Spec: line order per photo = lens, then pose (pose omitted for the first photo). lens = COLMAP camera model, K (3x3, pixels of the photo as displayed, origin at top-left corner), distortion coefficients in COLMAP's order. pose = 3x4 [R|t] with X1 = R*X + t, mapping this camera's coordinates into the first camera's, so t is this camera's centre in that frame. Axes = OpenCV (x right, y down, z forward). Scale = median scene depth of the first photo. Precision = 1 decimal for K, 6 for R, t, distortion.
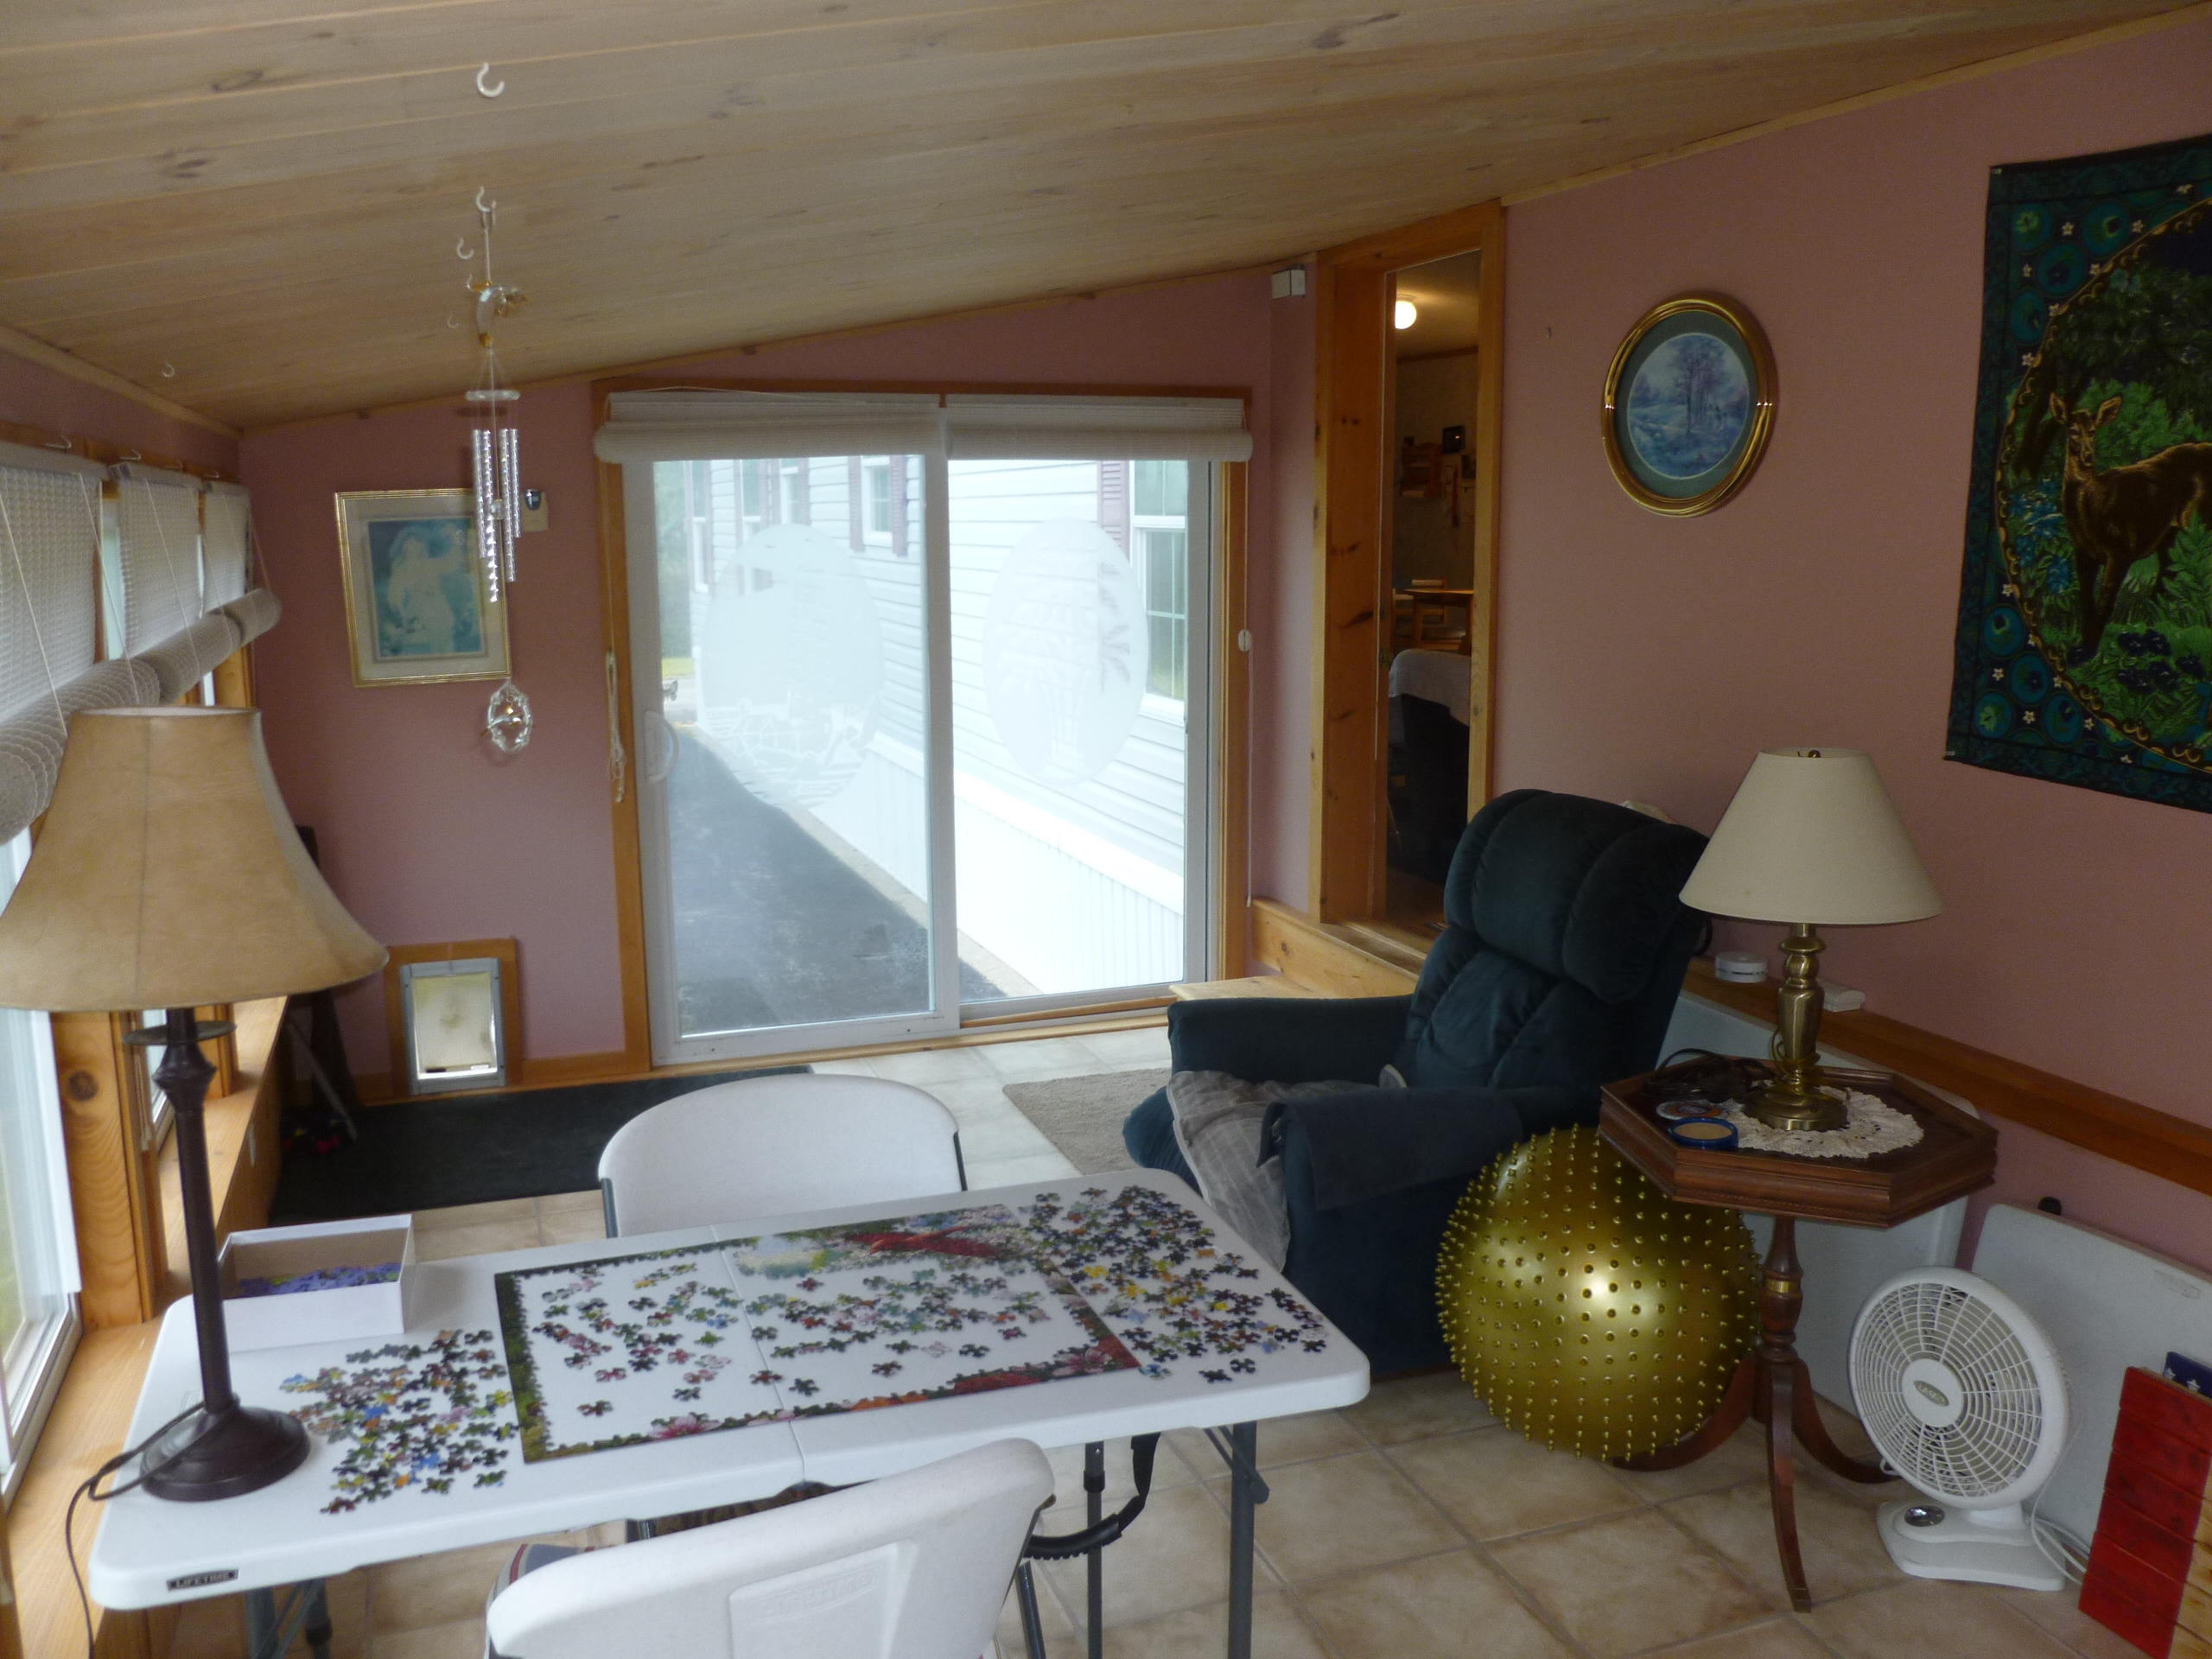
lens RADIAL K [[1835.9, 0, 1102.8], [0, 1835.9, 831.4], [0, 0, 1]] dist [-0.011319, -0.001704]
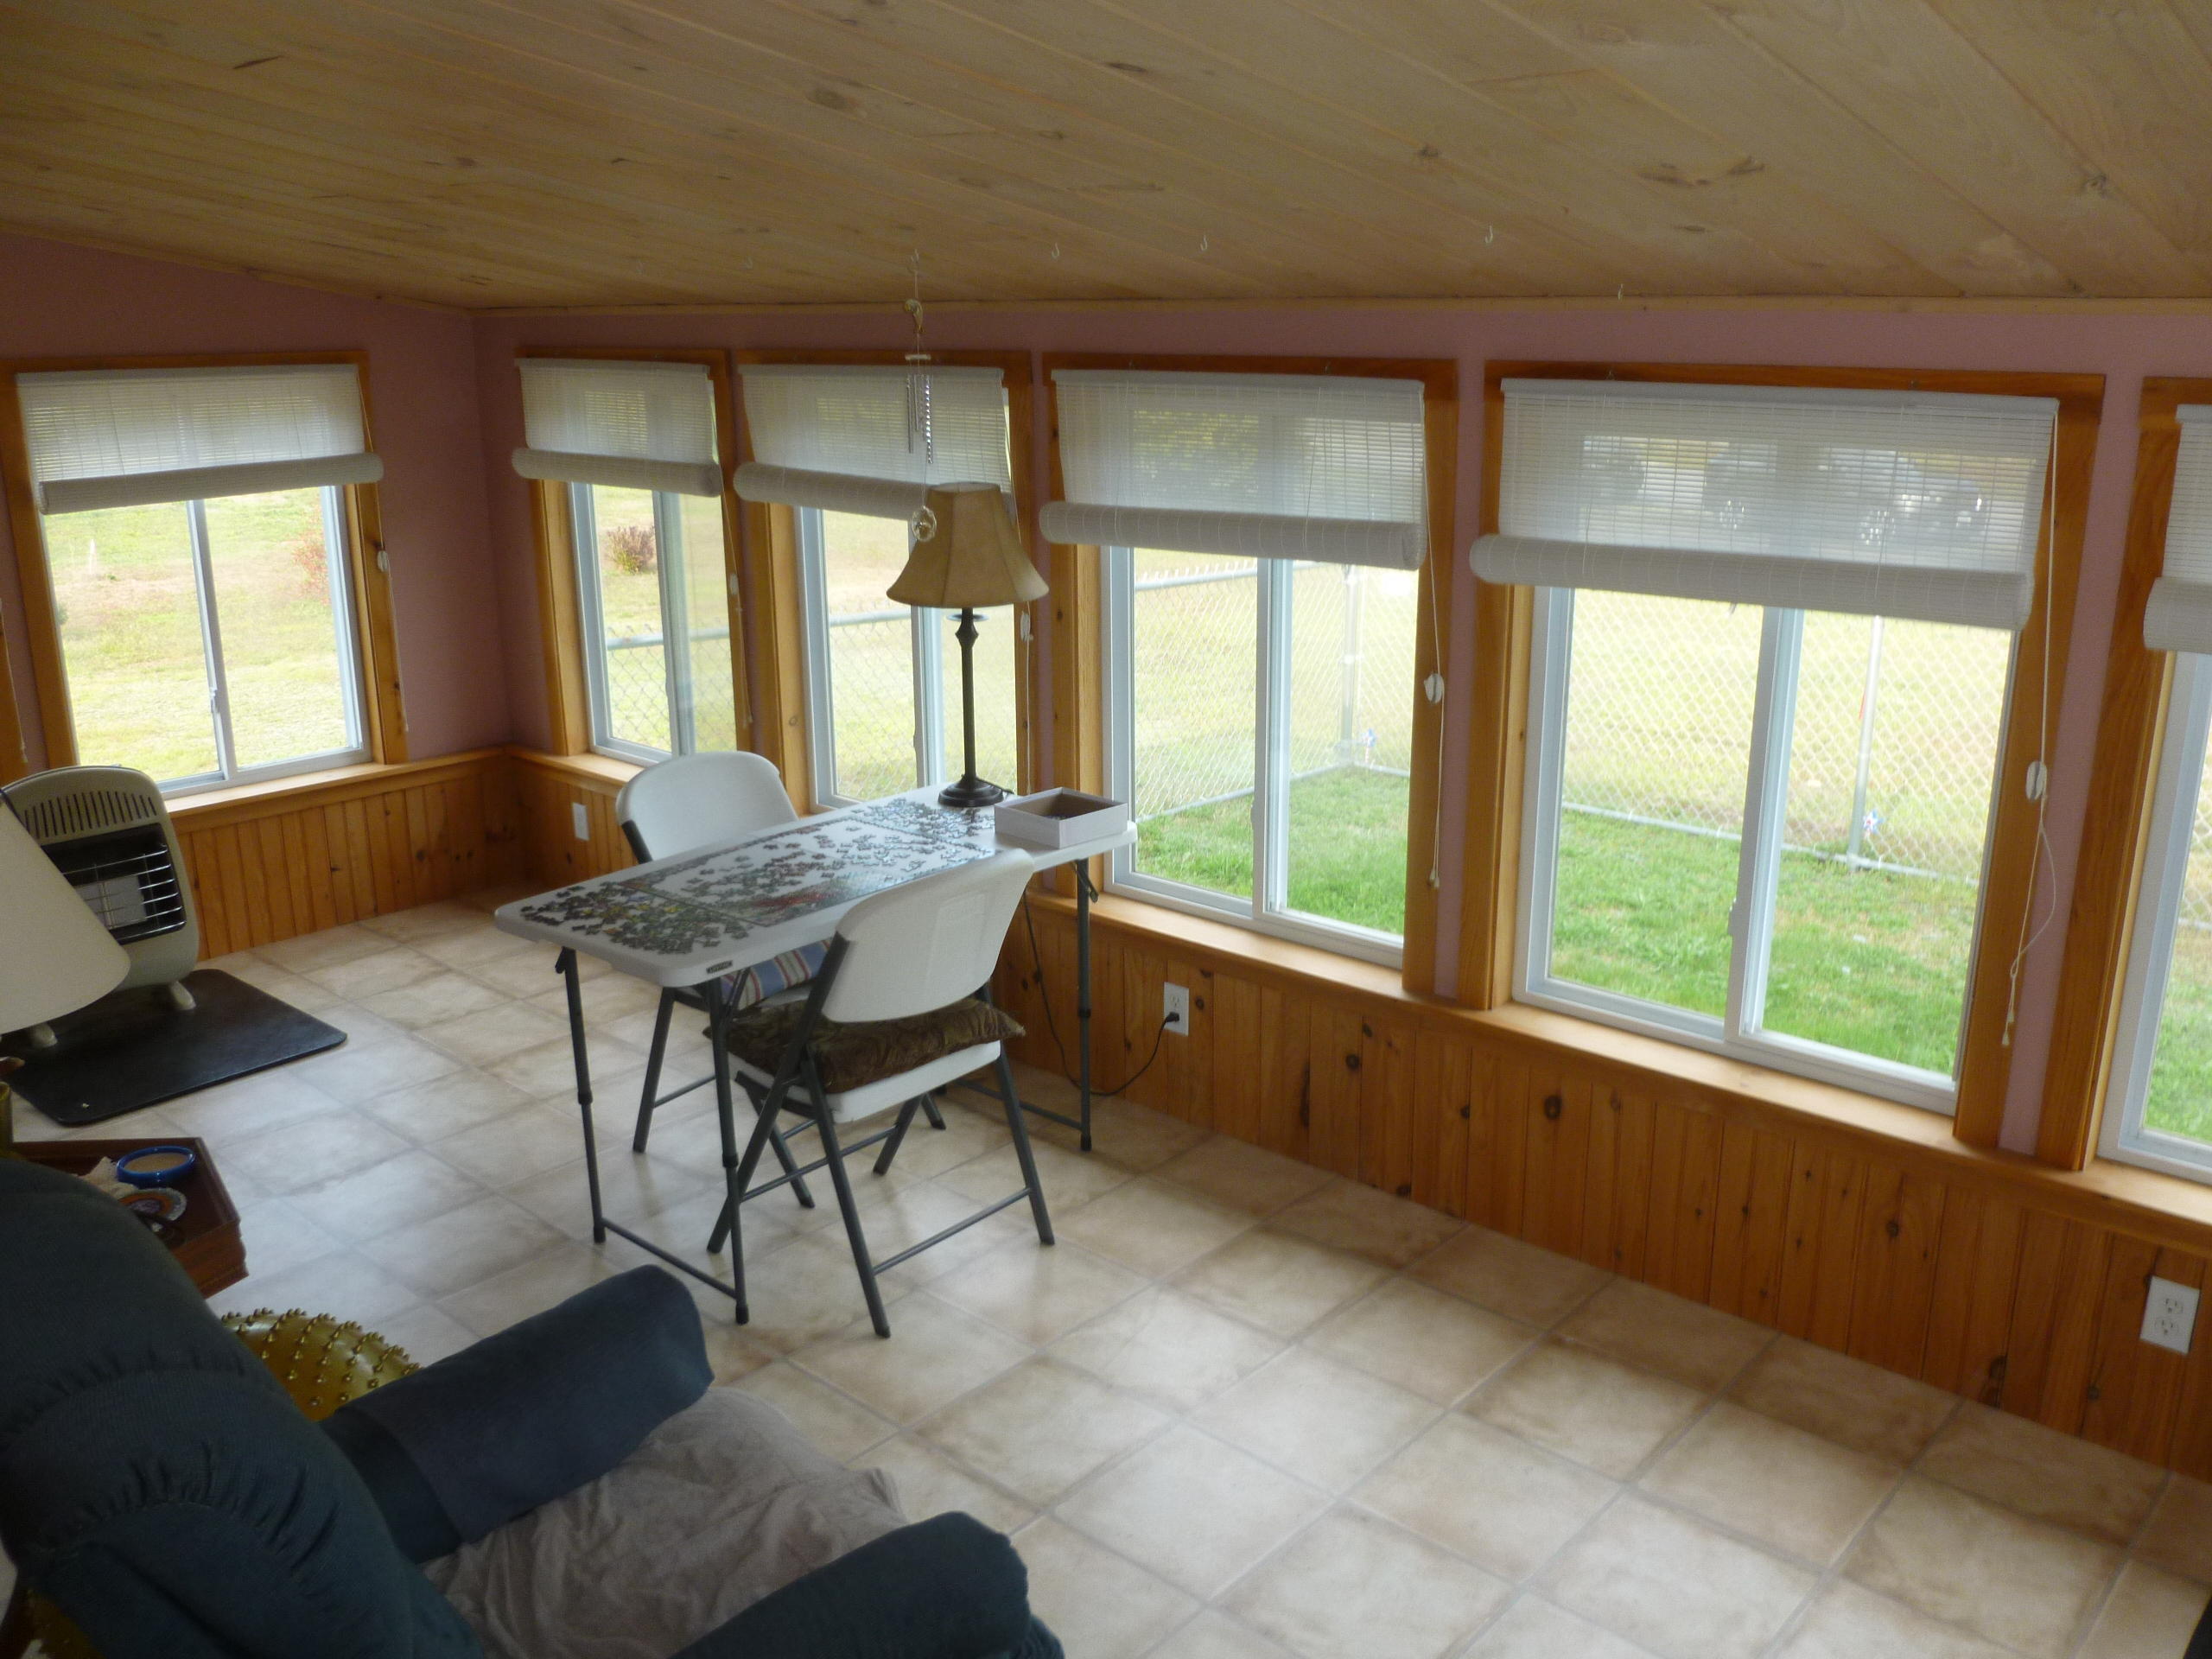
lens RADIAL K [[1835.9, 0, 1105.5], [0, 1835.9, 828.6], [0, 0, 1]] dist [-0.011319, -0.001704]
pose [[-0.879693, 0.146880, -0.452290, 0.405498], [-0.066075, 0.904126, 0.422126, -0.568683], [0.470929, 0.401227, -0.785648, 2.569141]]
